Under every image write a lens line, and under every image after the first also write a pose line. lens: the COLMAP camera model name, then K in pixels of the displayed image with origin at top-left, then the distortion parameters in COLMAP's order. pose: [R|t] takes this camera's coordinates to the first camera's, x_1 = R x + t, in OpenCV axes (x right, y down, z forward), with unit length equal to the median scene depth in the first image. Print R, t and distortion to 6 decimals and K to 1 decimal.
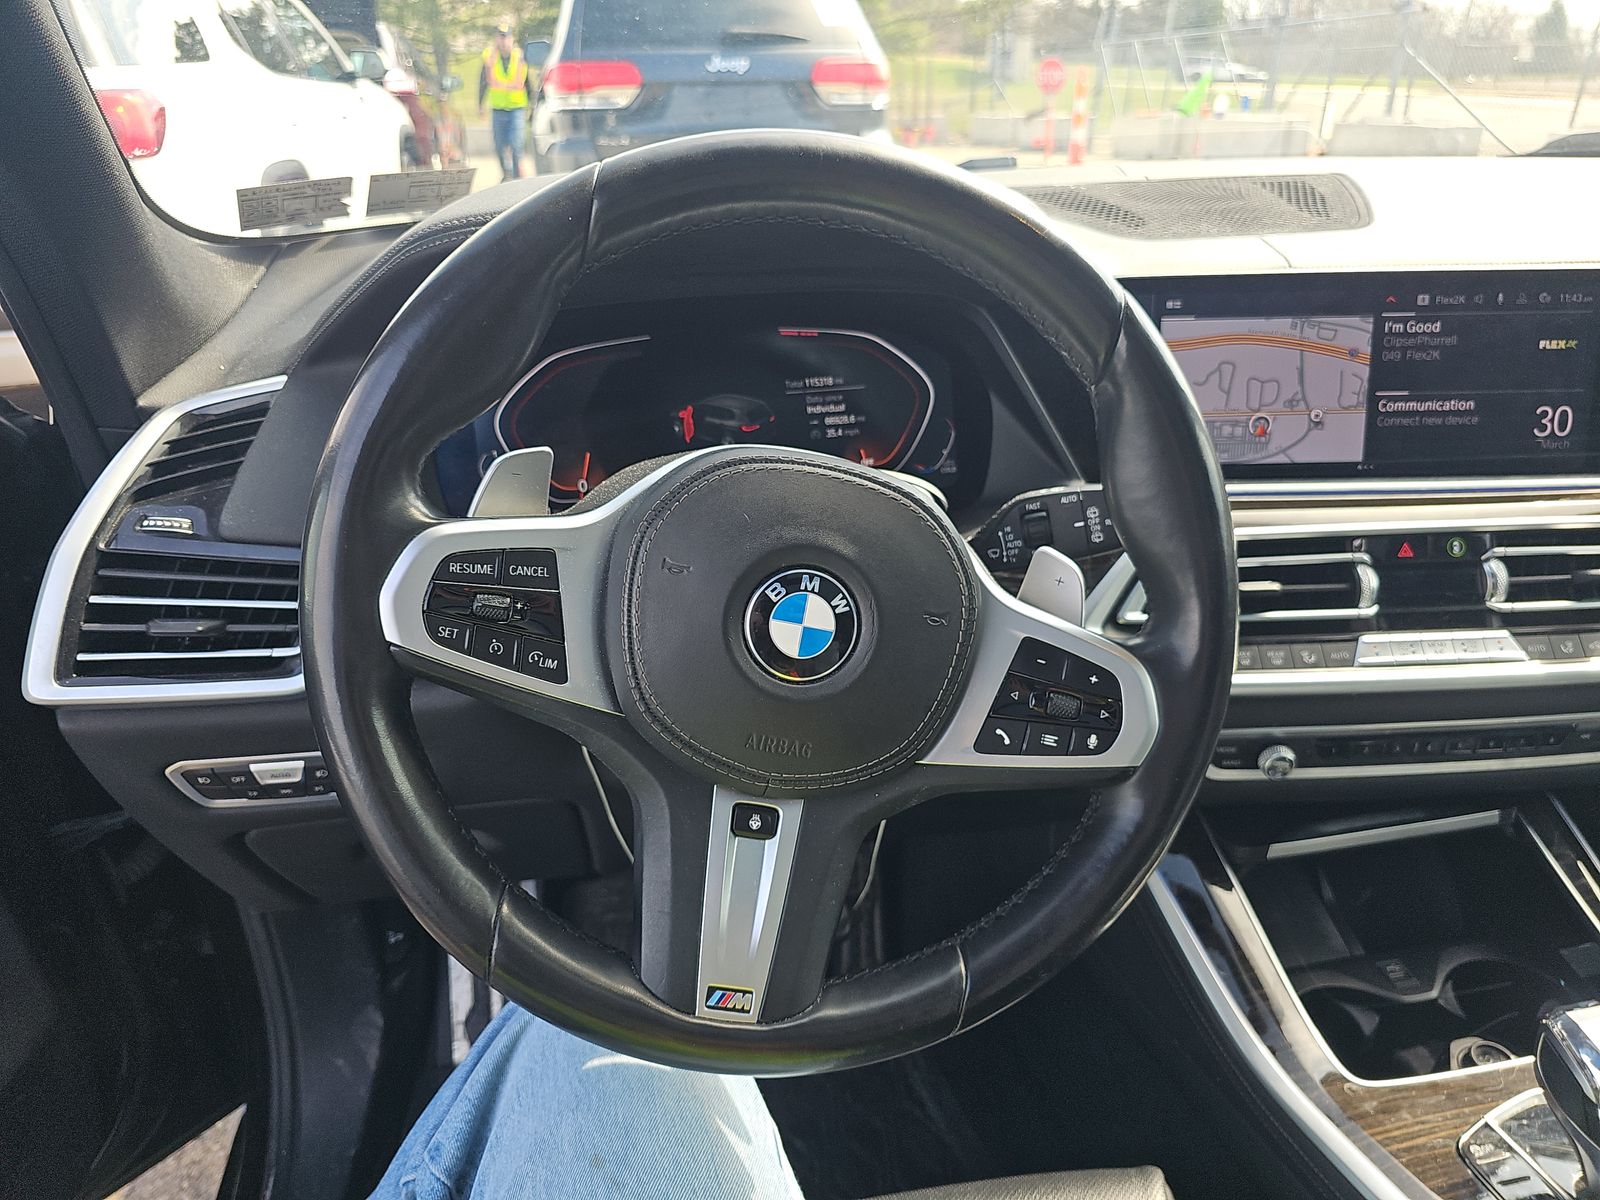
lens RADIAL K [[1055.1, 0, 799.1], [0, 1055.1, 548.2], [0, 0, 1]] dist [0.047257, -0.003753]
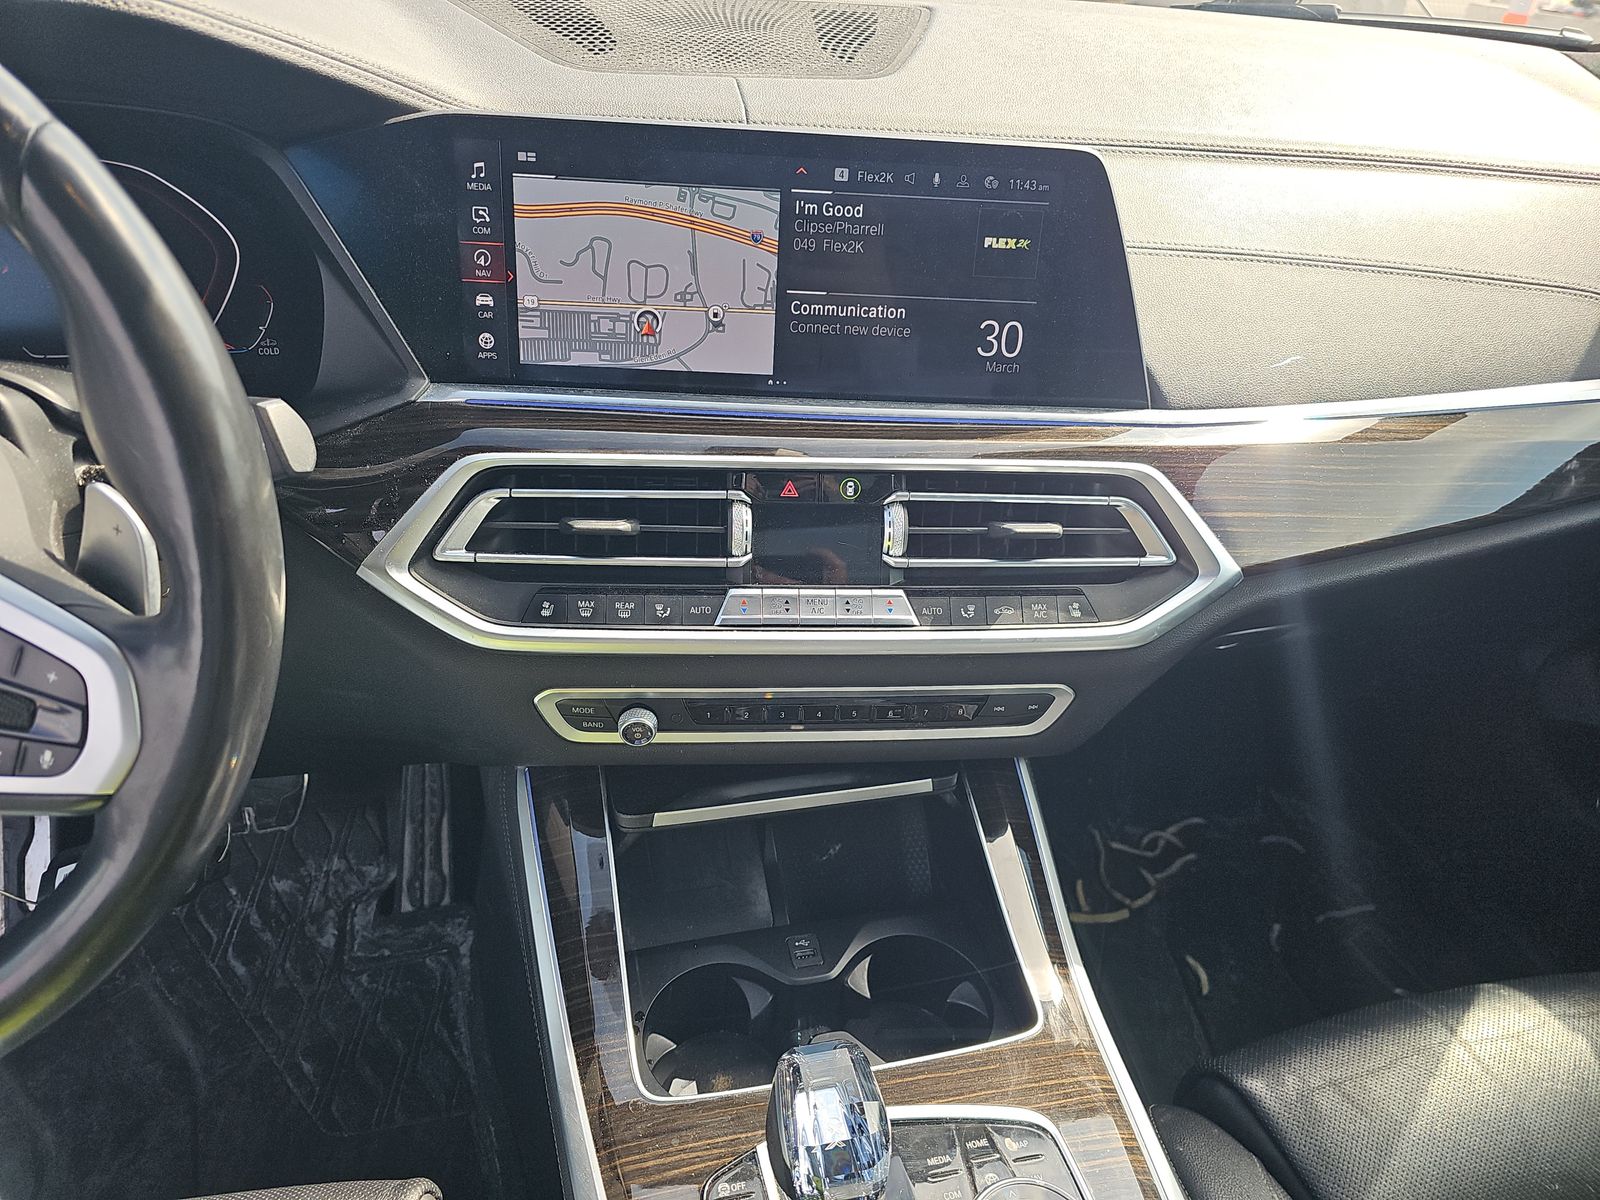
lens RADIAL K [[1055.1, 0, 799.1], [0, 1055.1, 548.2], [0, 0, 1]] dist [0.047257, -0.003753]
pose [[0.998097, 0.049836, 0.036325, 0.533449], [-0.054667, 0.987604, 0.147139, -0.071591], [-0.028542, -0.148844, 0.988449, 0.181923]]
